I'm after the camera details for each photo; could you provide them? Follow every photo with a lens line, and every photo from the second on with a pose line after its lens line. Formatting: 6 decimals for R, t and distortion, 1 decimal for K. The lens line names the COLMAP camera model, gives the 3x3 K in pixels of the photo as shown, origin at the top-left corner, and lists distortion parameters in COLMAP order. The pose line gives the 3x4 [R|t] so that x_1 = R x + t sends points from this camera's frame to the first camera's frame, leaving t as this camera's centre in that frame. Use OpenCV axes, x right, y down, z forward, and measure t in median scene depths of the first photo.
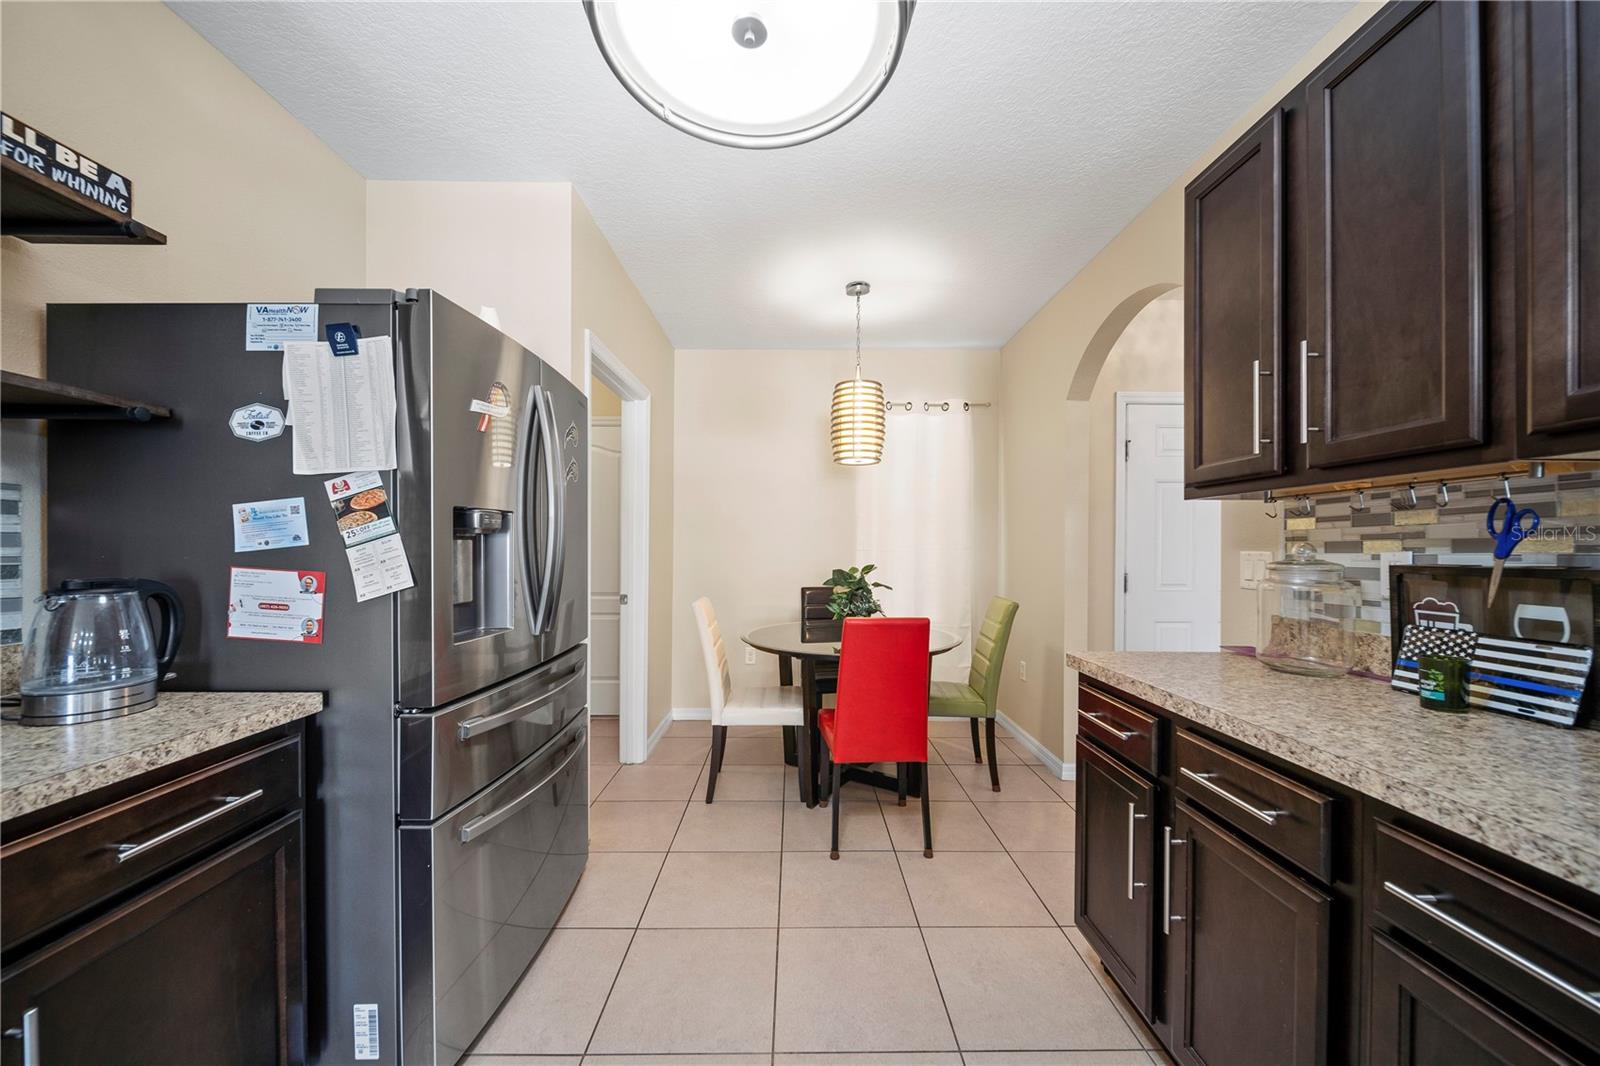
lens RADIAL K [[568.3, 0, 805.1], [0, 568.3, 547.6], [0, 0, 1]] dist [-0.005205, -0.000606]
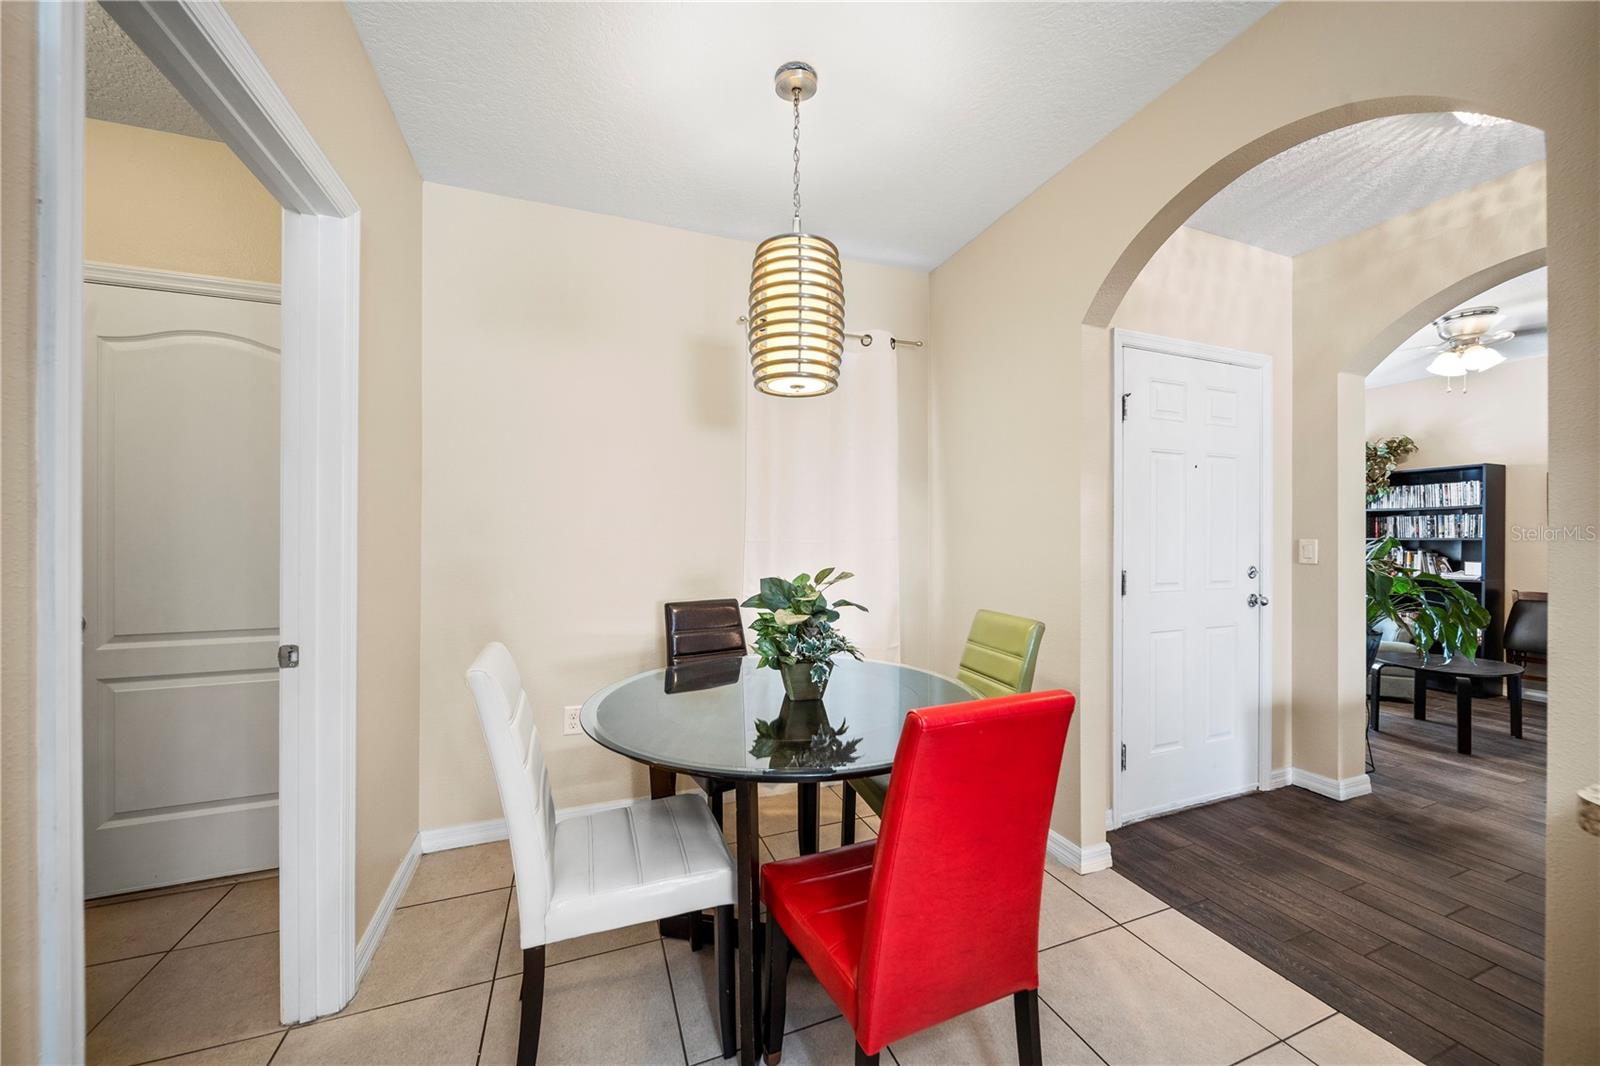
lens RADIAL K [[568.3, 0, 801.9], [0, 568.3, 536.9], [0, 0, 1]] dist [-0.005205, -0.000606]
pose [[0.938444, -0.003467, 0.345414, -0.108117], [0.005016, 0.999981, -0.003590, 0.001586], [-0.345395, 0.005102, 0.938444, 0.505946]]
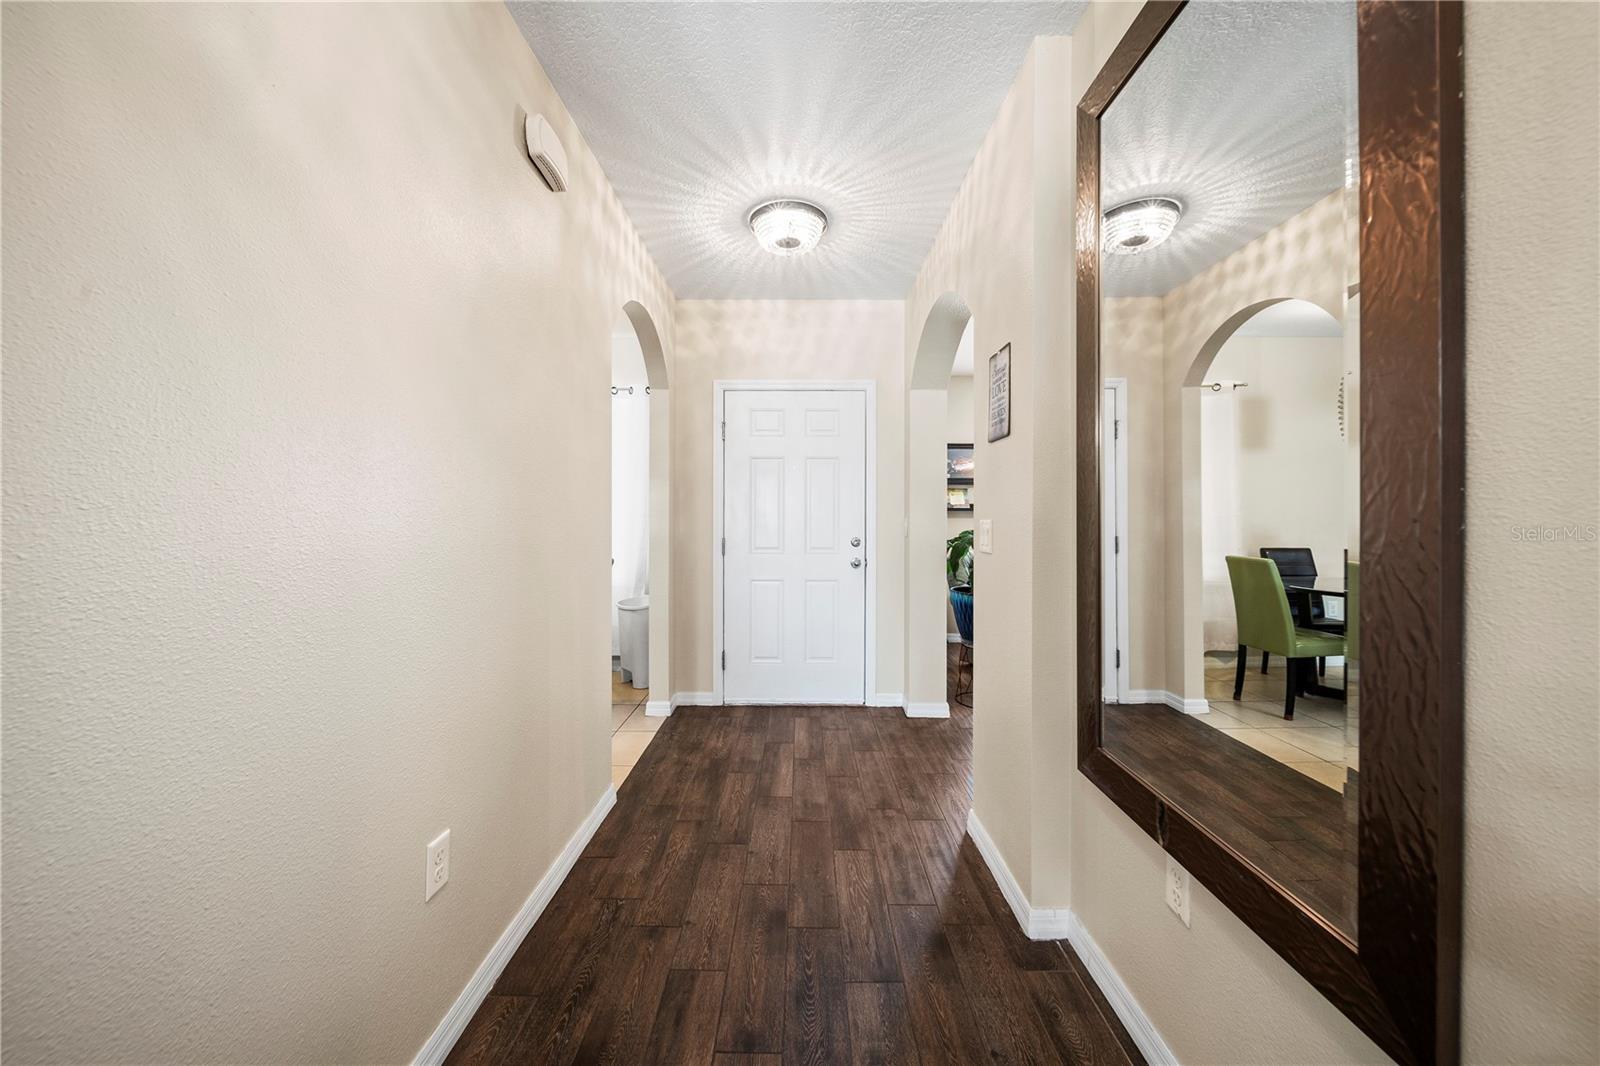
lens RADIAL K [[568.3, 0, 797.6], [0, 568.3, 519.9], [0, 0, 1]] dist [-0.005205, -0.000606]
pose [[0.999731, -0.000463, -0.023175, 0.847262], [0.000580, 0.999987, 0.005075, 0.002468], [0.023173, -0.005088, 0.999719, -0.162211]]
